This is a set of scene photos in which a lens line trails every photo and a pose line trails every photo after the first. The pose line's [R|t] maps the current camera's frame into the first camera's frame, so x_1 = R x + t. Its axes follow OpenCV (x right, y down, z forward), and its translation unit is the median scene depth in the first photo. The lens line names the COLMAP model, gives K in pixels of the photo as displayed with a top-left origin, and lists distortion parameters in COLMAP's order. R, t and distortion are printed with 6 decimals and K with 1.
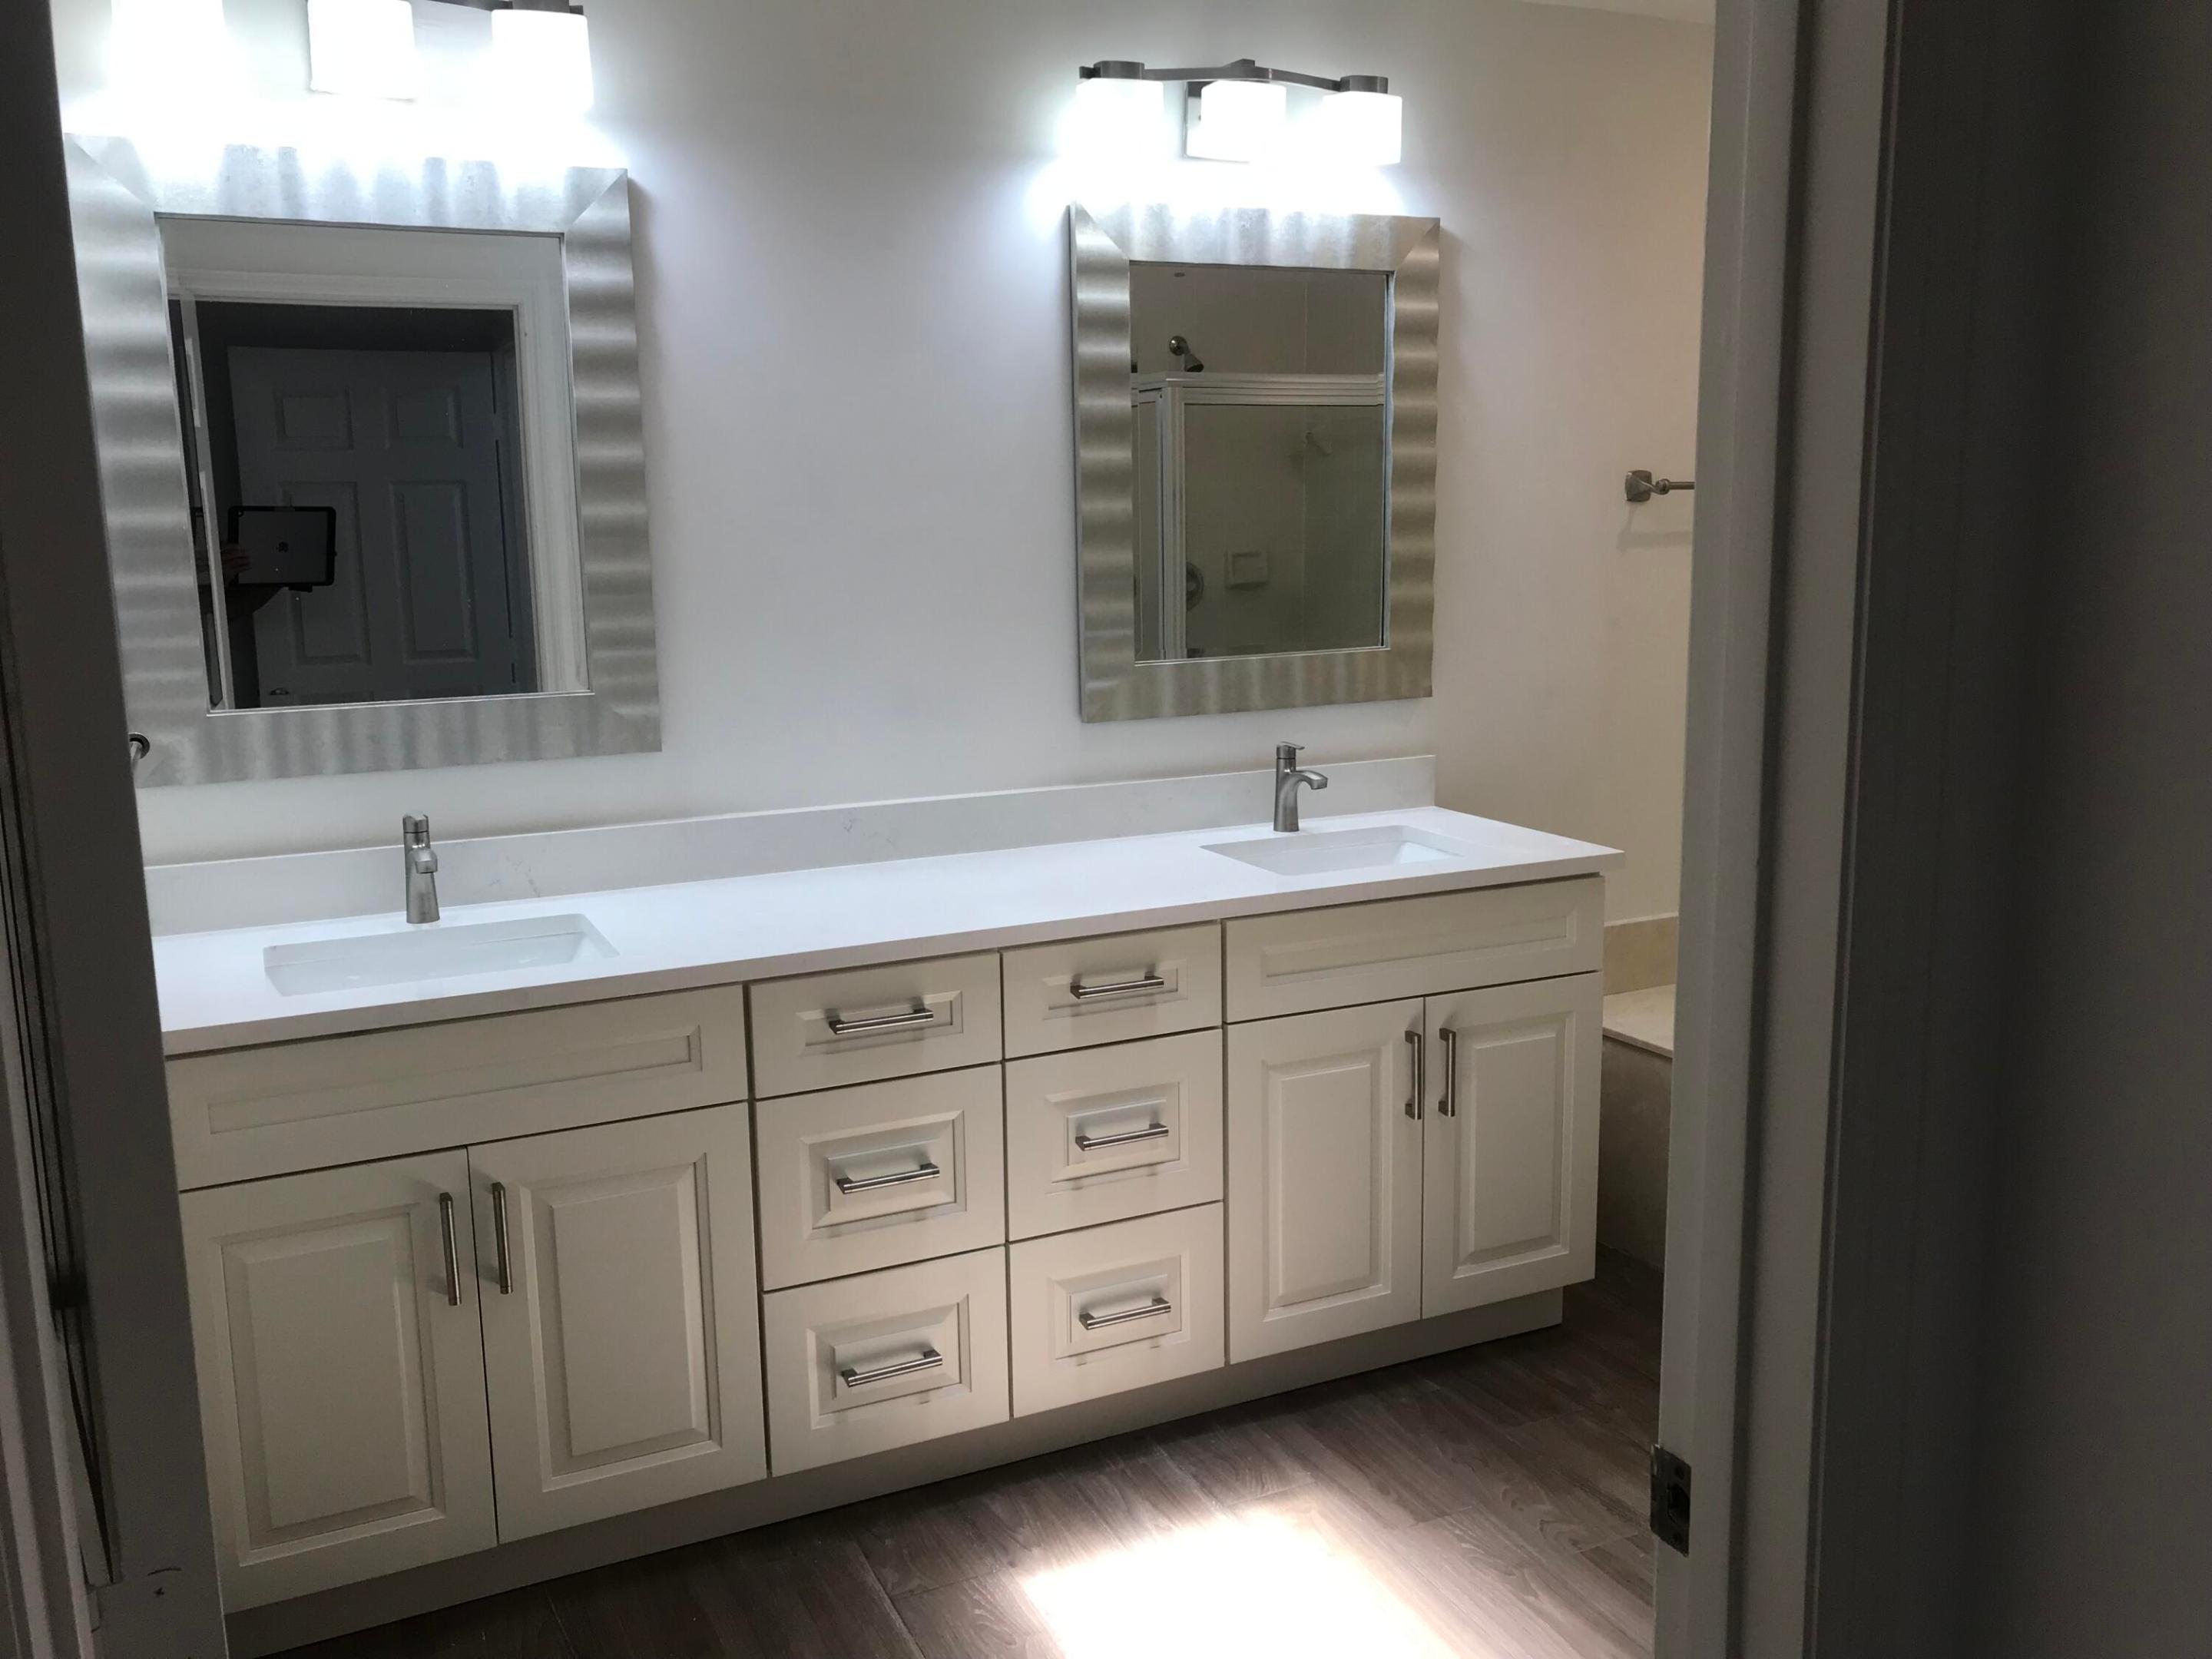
lens RADIAL K [[1790.7, 0, 1111.0], [0, 1790.7, 818.7], [0, 0, 1]] dist [0.006724, 0.001333]
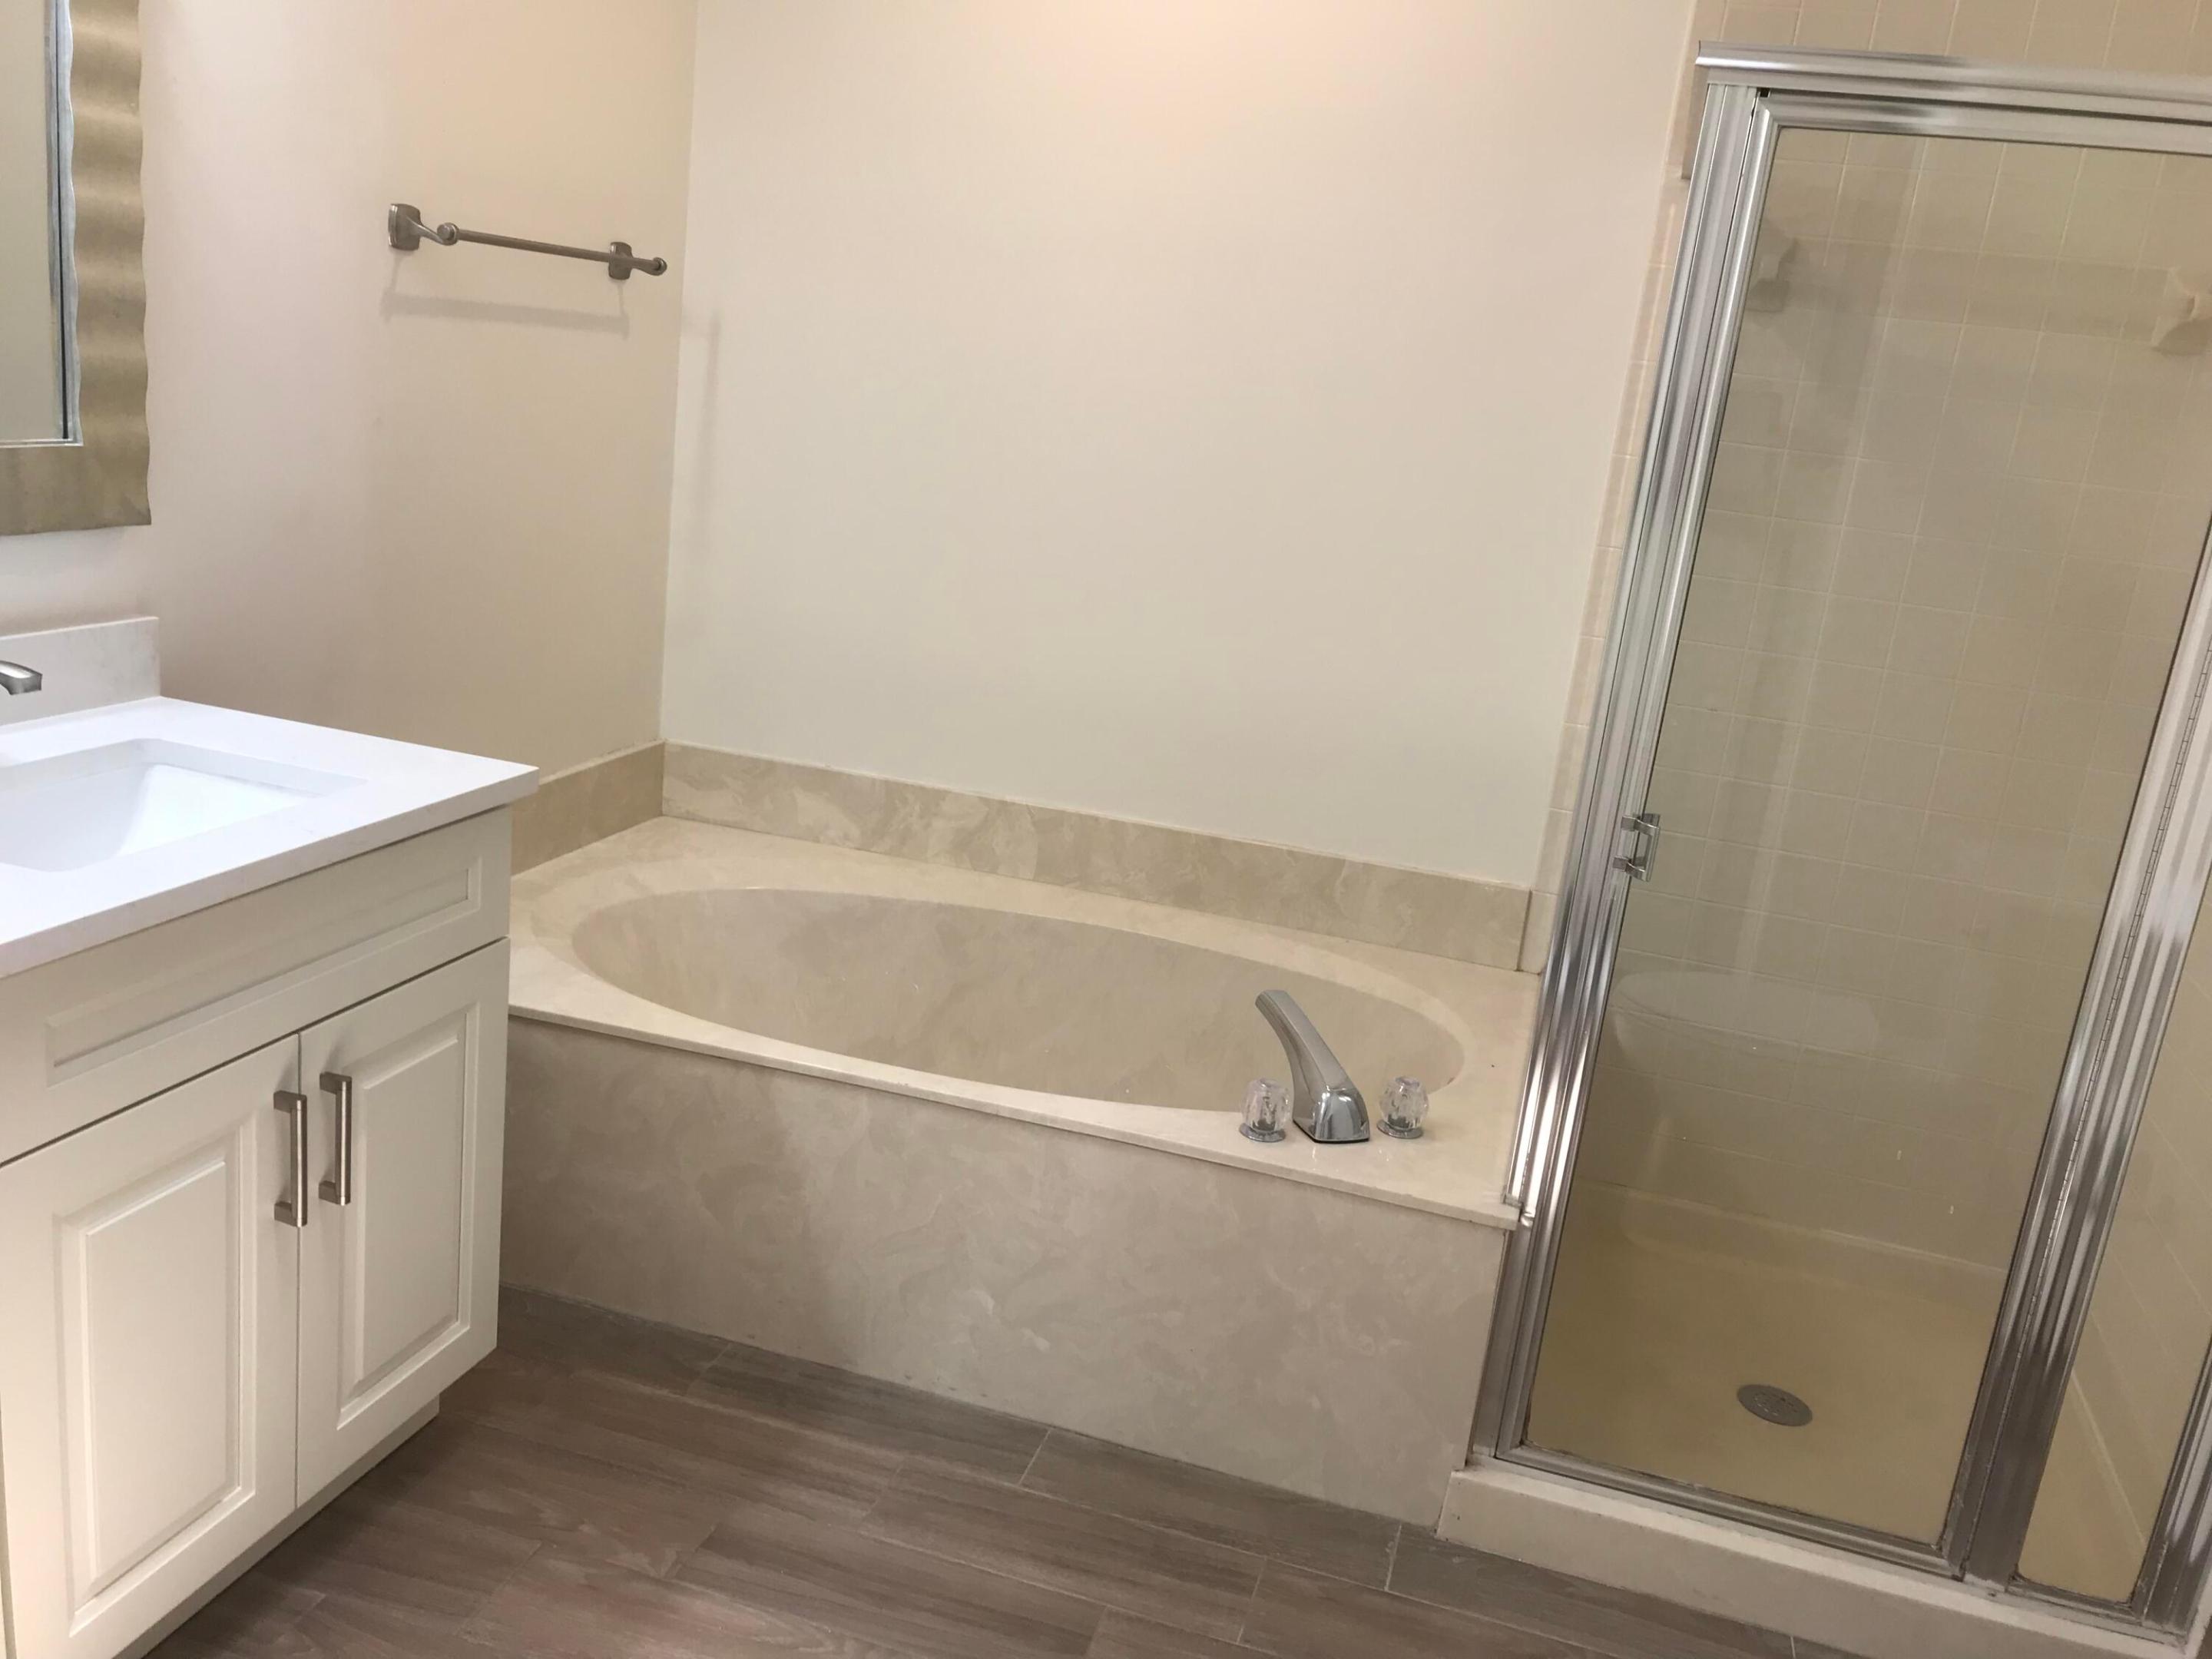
lens RADIAL K [[1790.7, 0, 1111.0], [0, 1790.7, 818.7], [0, 0, 1]] dist [0.006724, 0.001333]
pose [[0.650415, -0.097676, 0.753273, -0.100767], [0.001484, 0.991859, 0.127331, -0.051685], [-0.759578, -0.081700, 0.645265, 0.370918]]
